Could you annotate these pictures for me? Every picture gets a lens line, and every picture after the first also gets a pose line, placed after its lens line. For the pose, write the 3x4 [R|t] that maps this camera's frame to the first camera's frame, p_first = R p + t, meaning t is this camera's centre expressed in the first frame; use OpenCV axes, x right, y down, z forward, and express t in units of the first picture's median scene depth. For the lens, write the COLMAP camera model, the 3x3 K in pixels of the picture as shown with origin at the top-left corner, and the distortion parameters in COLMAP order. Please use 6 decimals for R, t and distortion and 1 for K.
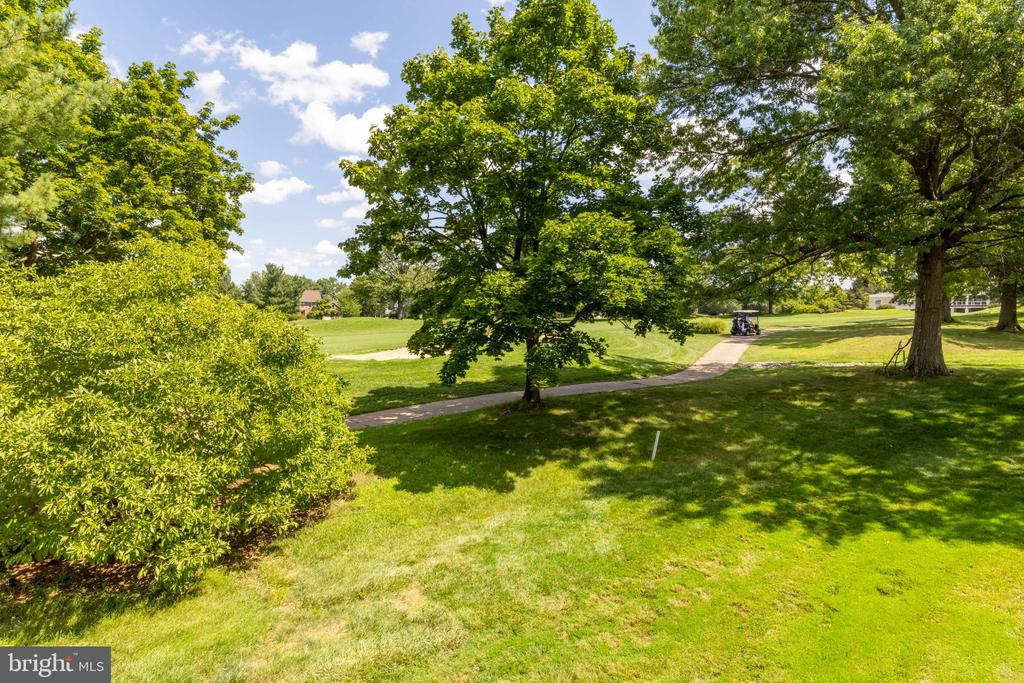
lens RADIAL K [[558.1, 0, 493.3], [0, 558.1, 341.7], [0, 0, 1]] dist [0.002419, 0.020658]
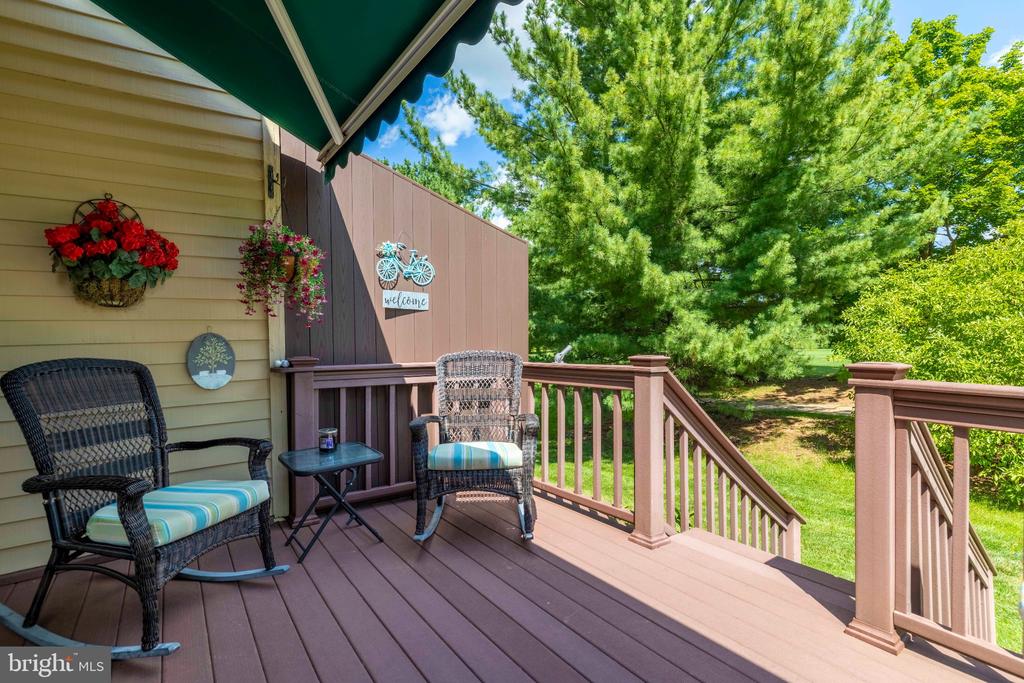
lens RADIAL K [[487.9, 0, 512.0], [0, 487.9, 341.5], [0, 0, 1]] dist [0.000767, 0.000555]
pose [[0.104864, 0.016307, -0.994353, 0.357827], [-0.020765, 0.999683, 0.014204, 0.094154], [0.994270, 0.019158, 0.105169, -0.205007]]
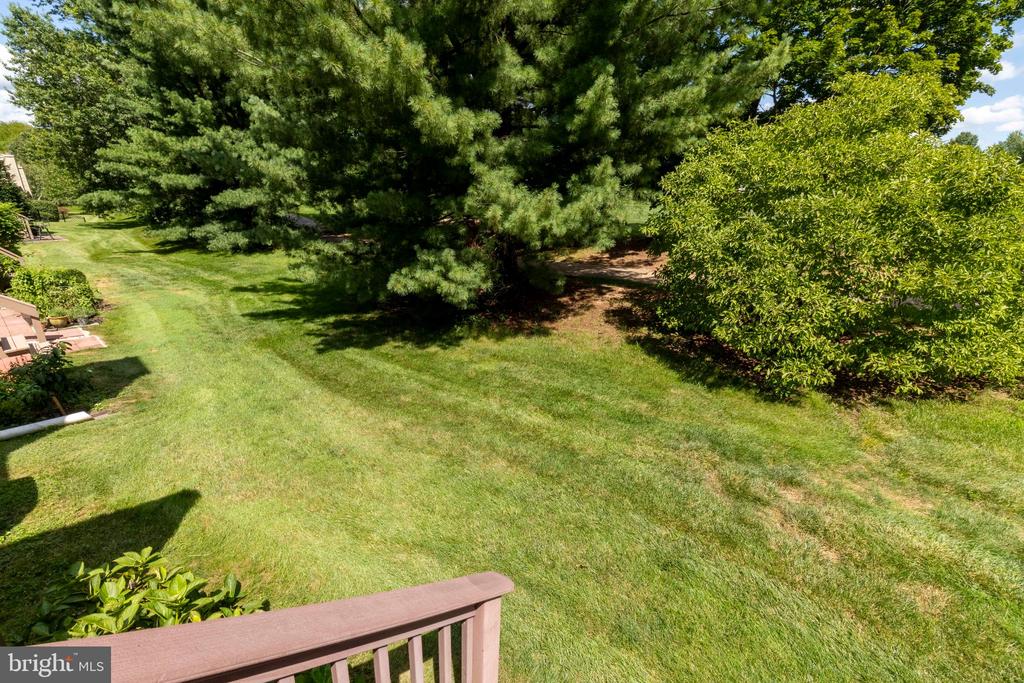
lens RADIAL K [[437.8, 0, 512.0], [0, 437.8, 341.5], [0, 0, 1]] dist [-0.000134, -0.000318]
pose [[0.354618, 0.334247, -0.873227, 0.019201], [-0.063213, 0.940355, 0.334271, 0.053004], [0.932872, -0.063339, 0.354595, 0.122124]]
